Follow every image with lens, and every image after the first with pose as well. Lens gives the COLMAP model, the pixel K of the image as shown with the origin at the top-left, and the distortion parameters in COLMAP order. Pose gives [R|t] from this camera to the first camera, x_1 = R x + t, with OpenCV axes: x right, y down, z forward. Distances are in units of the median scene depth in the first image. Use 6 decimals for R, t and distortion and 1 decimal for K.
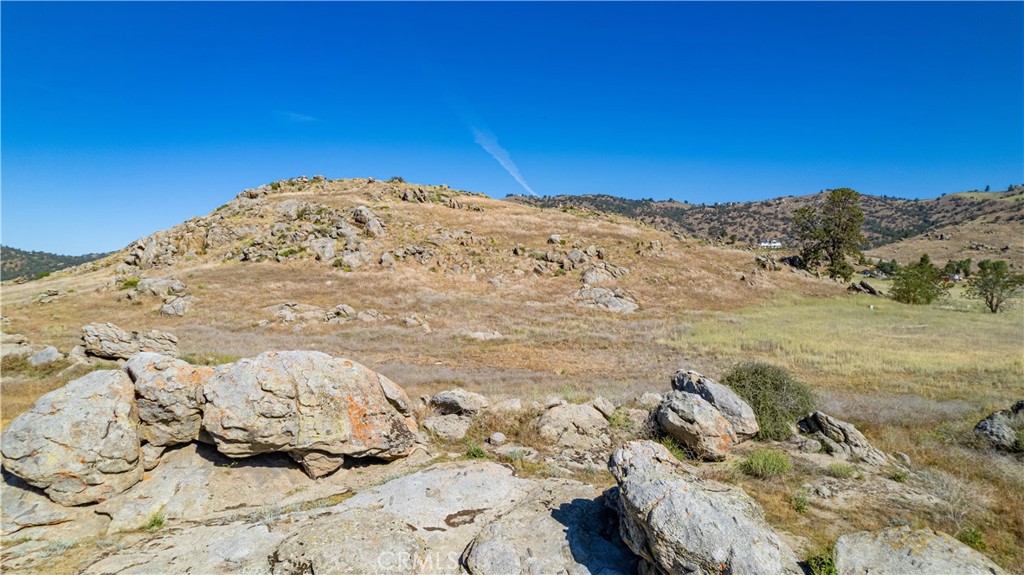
lens RADIAL K [[650.7, 0, 510.9], [0, 650.7, 284.5], [0, 0, 1]] dist [-0.068749, 0.073047]
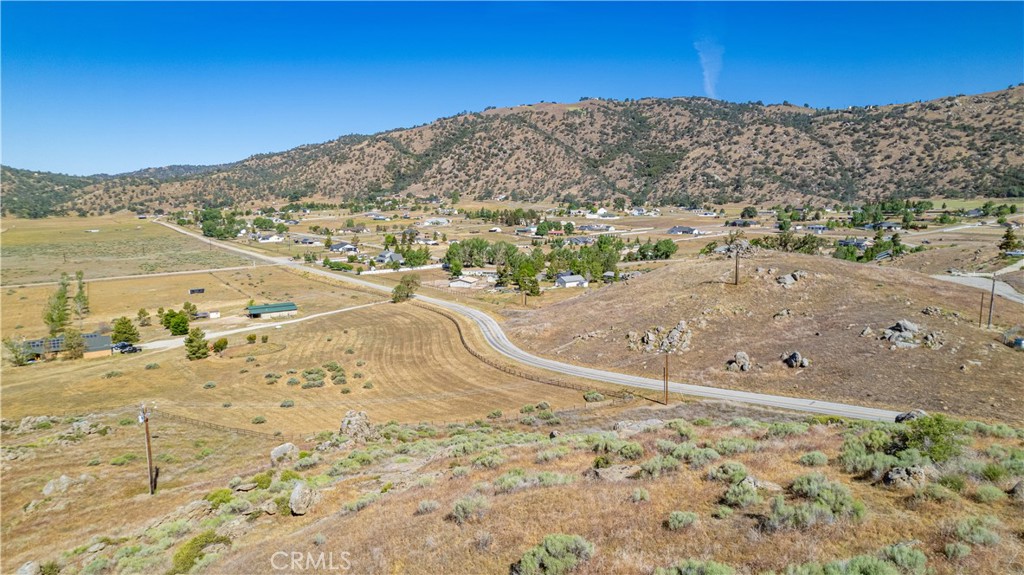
lens RADIAL K [[650.7, 0, 508.7], [0, 650.7, 288.6], [0, 0, 1]] dist [-0.068749, 0.073047]
pose [[0.992553, 0.021672, -0.119868, 0.099232], [-0.003831, 0.989113, 0.147111, -0.277203], [0.121751, -0.145556, 0.981830, 2.122912]]
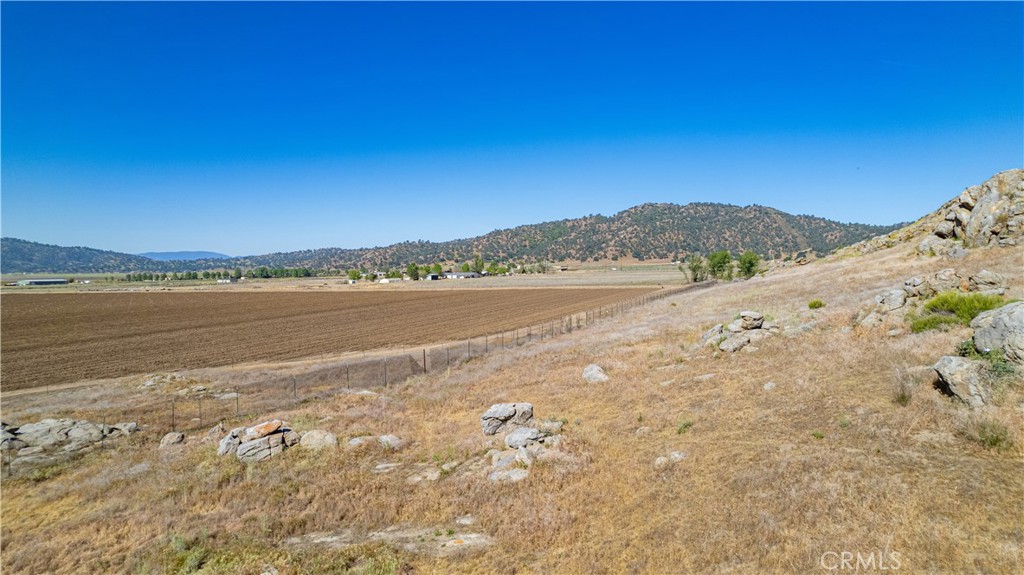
lens RADIAL K [[650.7, 0, 514.1], [0, 650.7, 287.5], [0, 0, 1]] dist [-0.068749, 0.073047]
pose [[0.430653, 0.037499, -0.901738, -0.244212], [0.011632, 0.998823, 0.047091, -0.017746], [0.902442, -0.030769, 0.429710, 0.408742]]
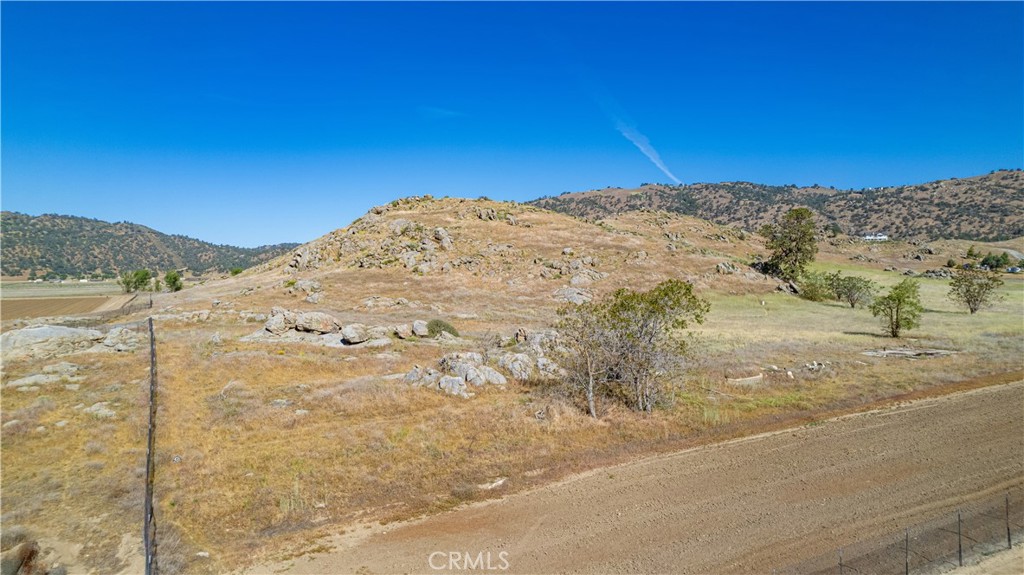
lens RADIAL K [[650.7, 0, 514.5], [0, 650.7, 290.5], [0, 0, 1]] dist [-0.068749, 0.073047]
pose [[0.977675, 0.007455, -0.209989, 0.200462], [-0.001782, 0.999629, 0.027194, -0.018478], [0.210114, -0.026213, 0.977325, -0.319335]]
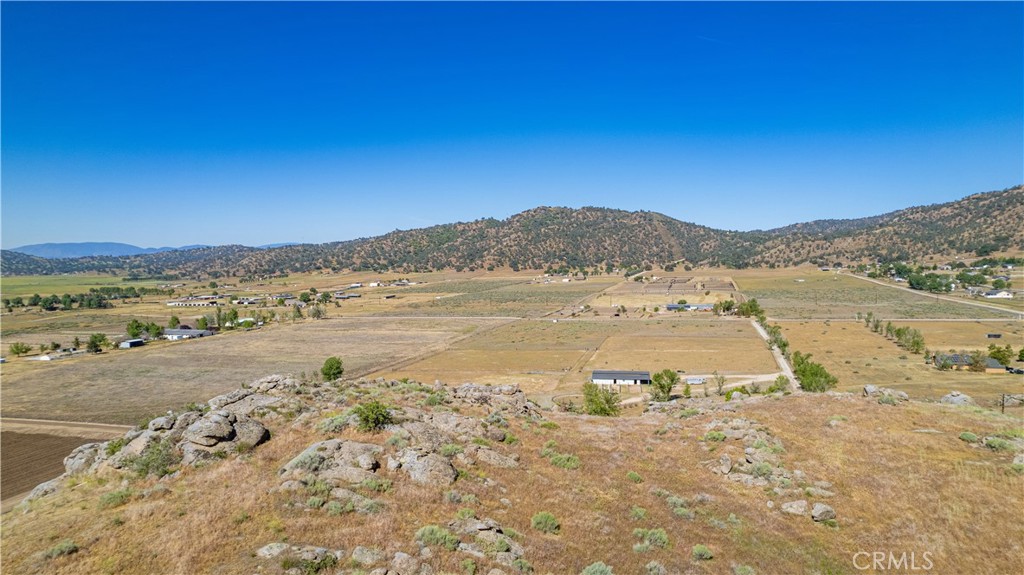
lens RADIAL K [[650.7, 0, 517.6], [0, 650.7, 286.6], [0, 0, 1]] dist [-0.068749, 0.073047]
pose [[0.528163, 0.046789, -0.847853, -0.053560], [0.009288, 0.998103, 0.060866, -0.305619], [0.849092, -0.040022, 0.526726, 1.312492]]
